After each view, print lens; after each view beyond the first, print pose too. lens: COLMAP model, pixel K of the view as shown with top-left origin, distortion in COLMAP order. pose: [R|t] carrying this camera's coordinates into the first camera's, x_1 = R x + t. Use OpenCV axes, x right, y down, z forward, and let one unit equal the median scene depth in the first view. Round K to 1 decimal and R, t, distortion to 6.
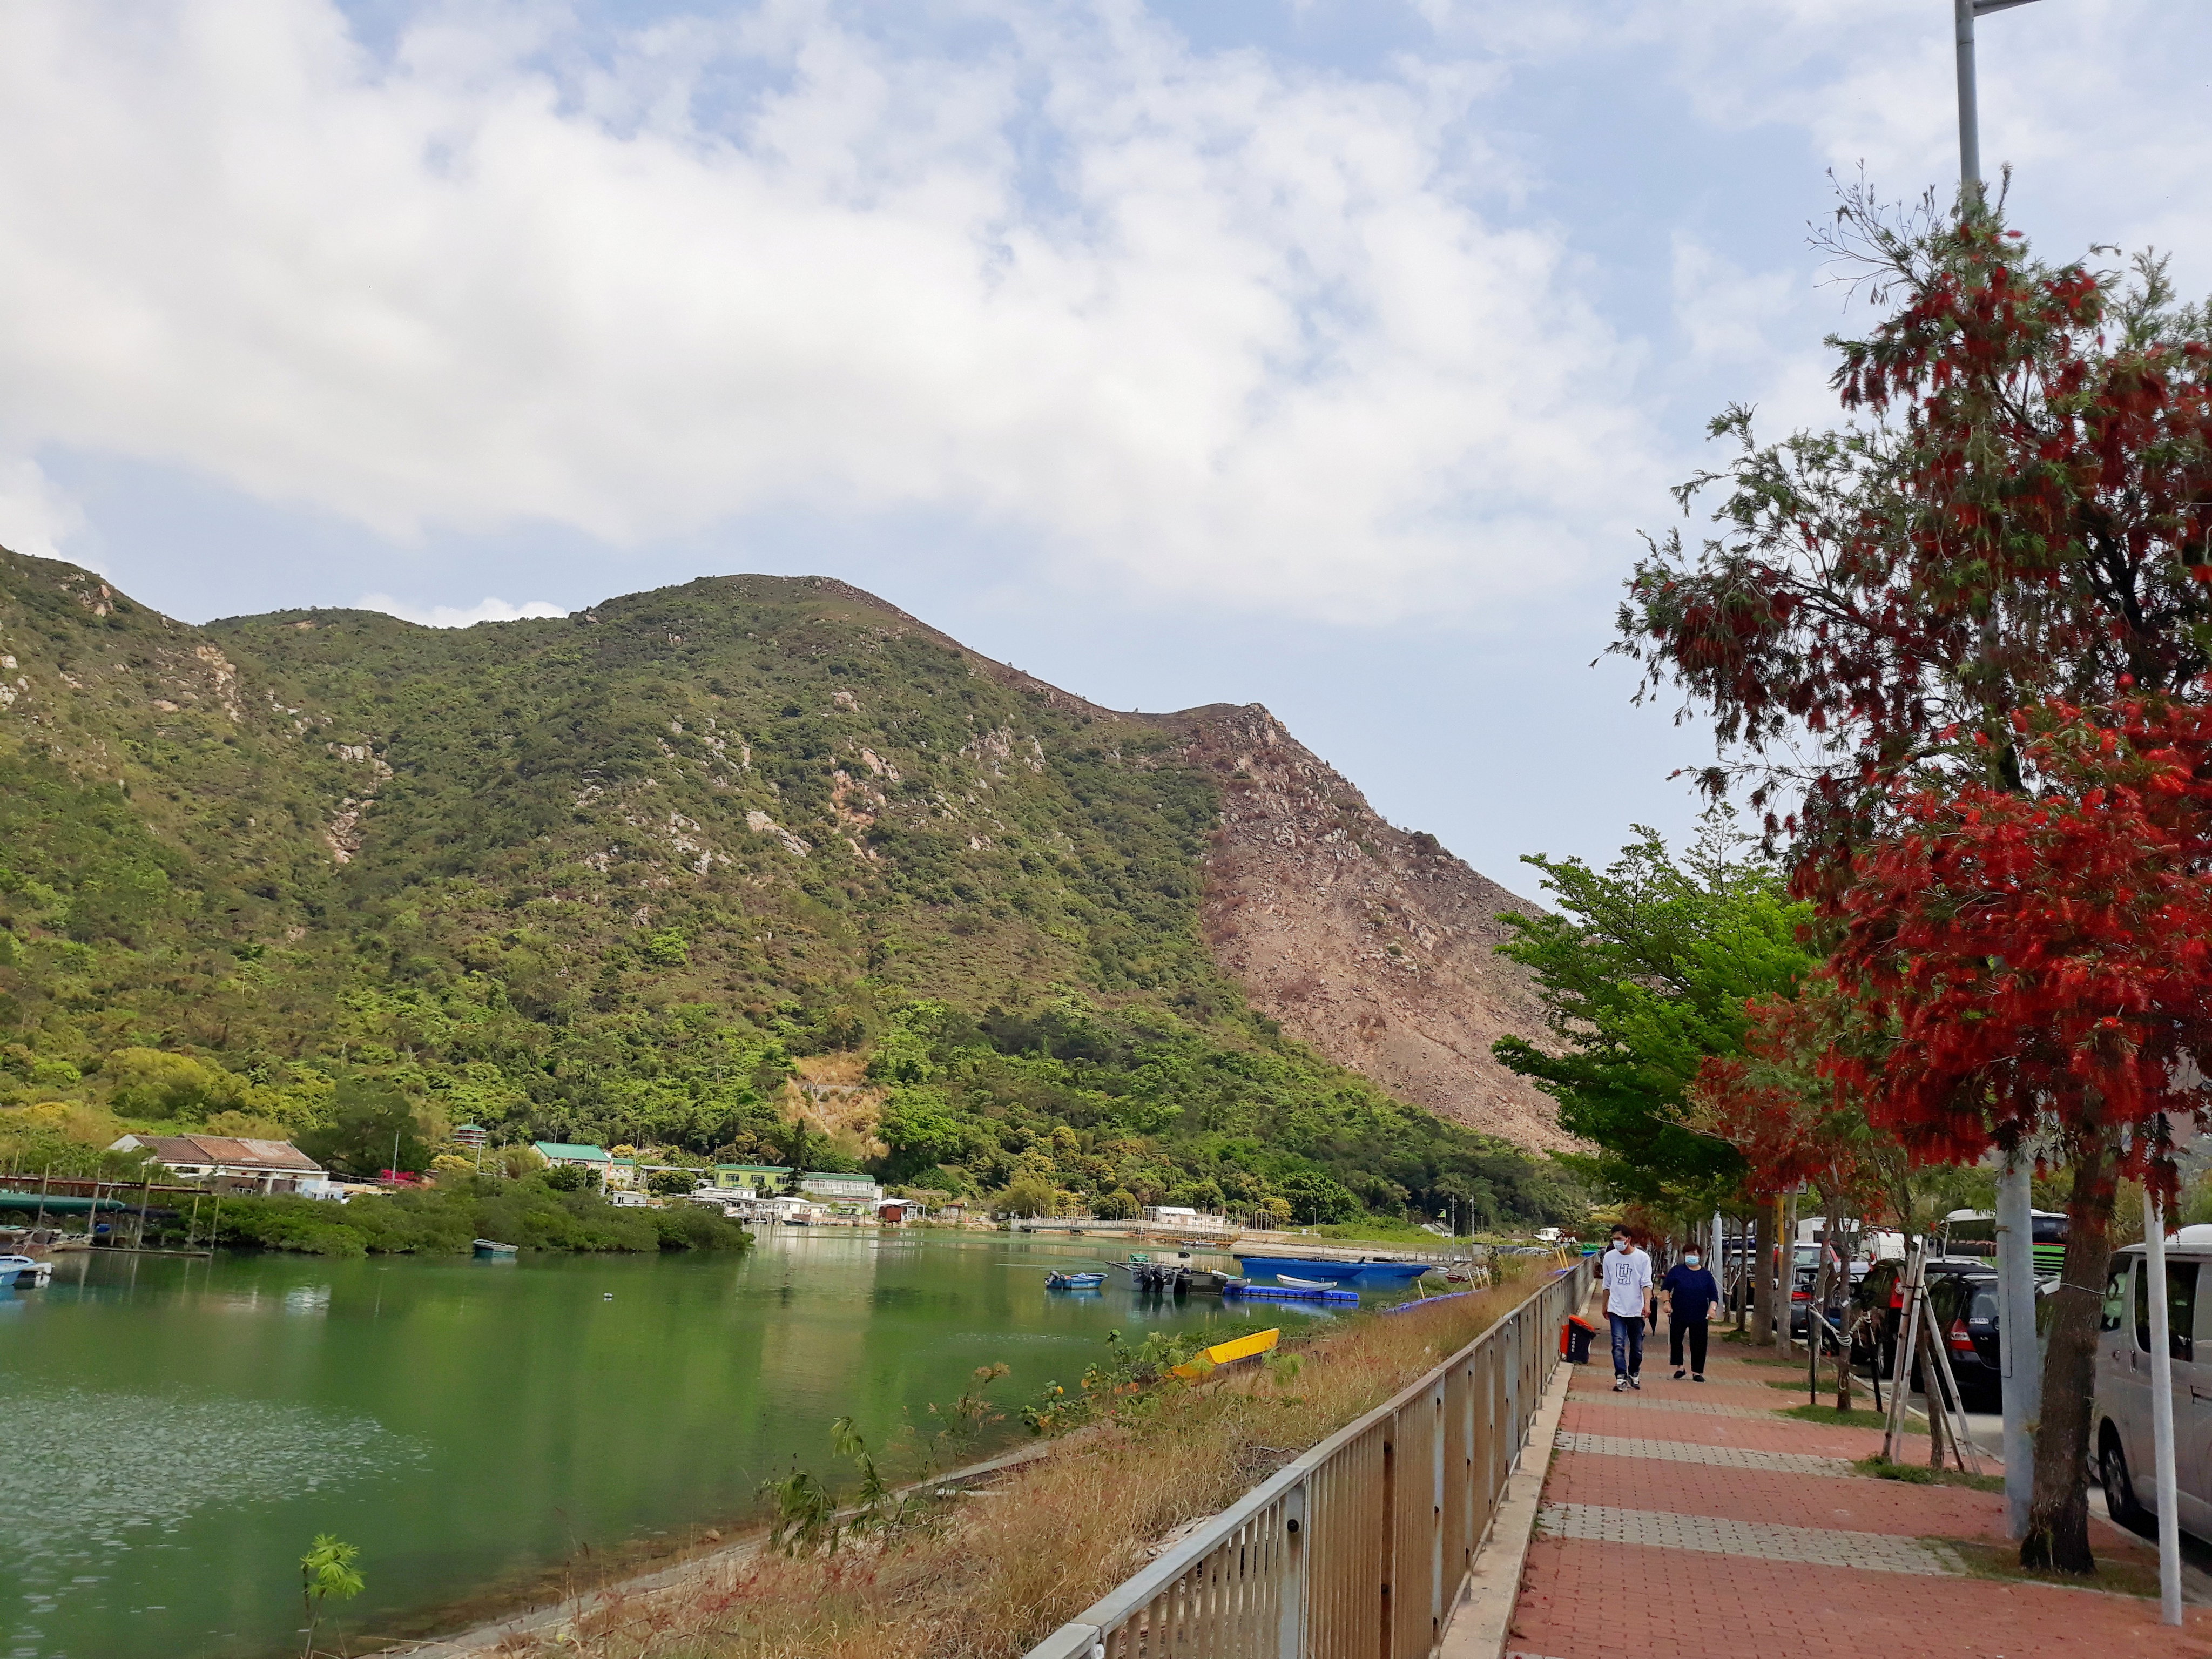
lens RADIAL K [[1863.5, 0, 1106.0], [0, 1863.5, 829.5], [0, 0, 1]] dist [0.001255, 0.011537]
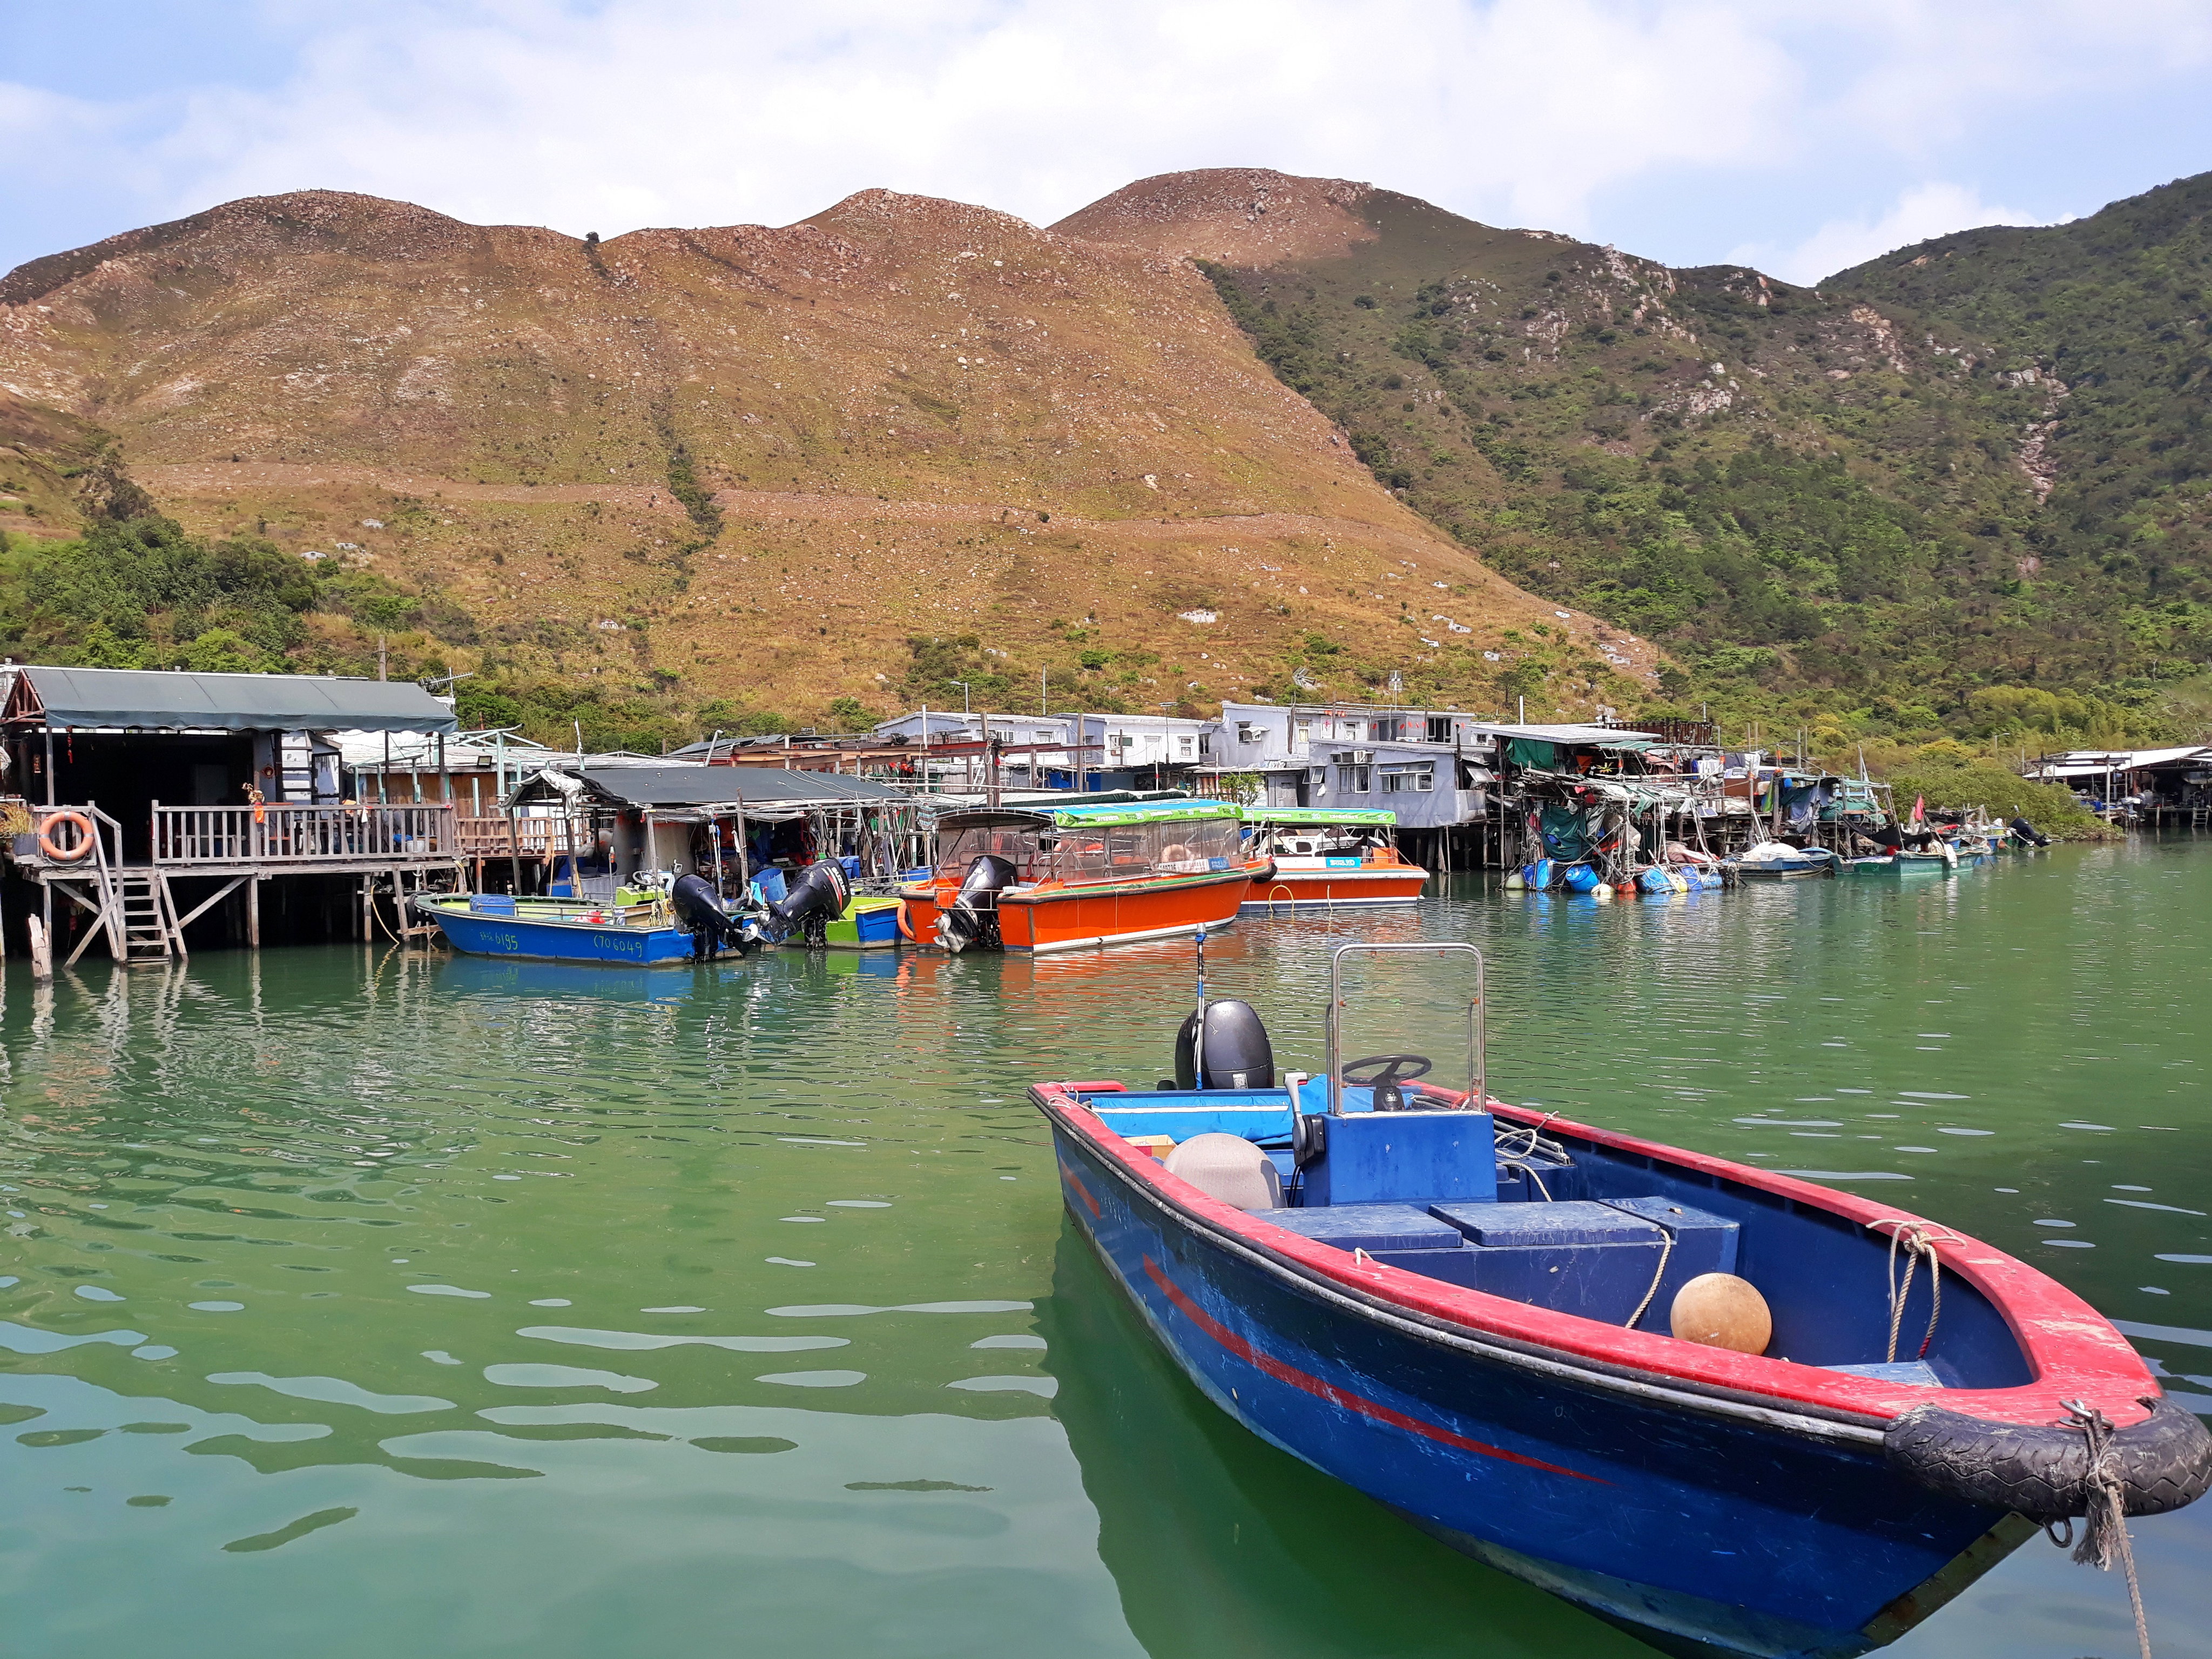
lens RADIAL K [[1863.5, 0, 1106.0], [0, 1863.5, 829.5], [0, 0, 1]] dist [0.001255, 0.011537]
pose [[0.698722, -0.057624, -0.713069, -0.047884], [0.198757, 0.973146, 0.116116, -0.019905], [0.687229, -0.222860, 0.691412, -0.092985]]
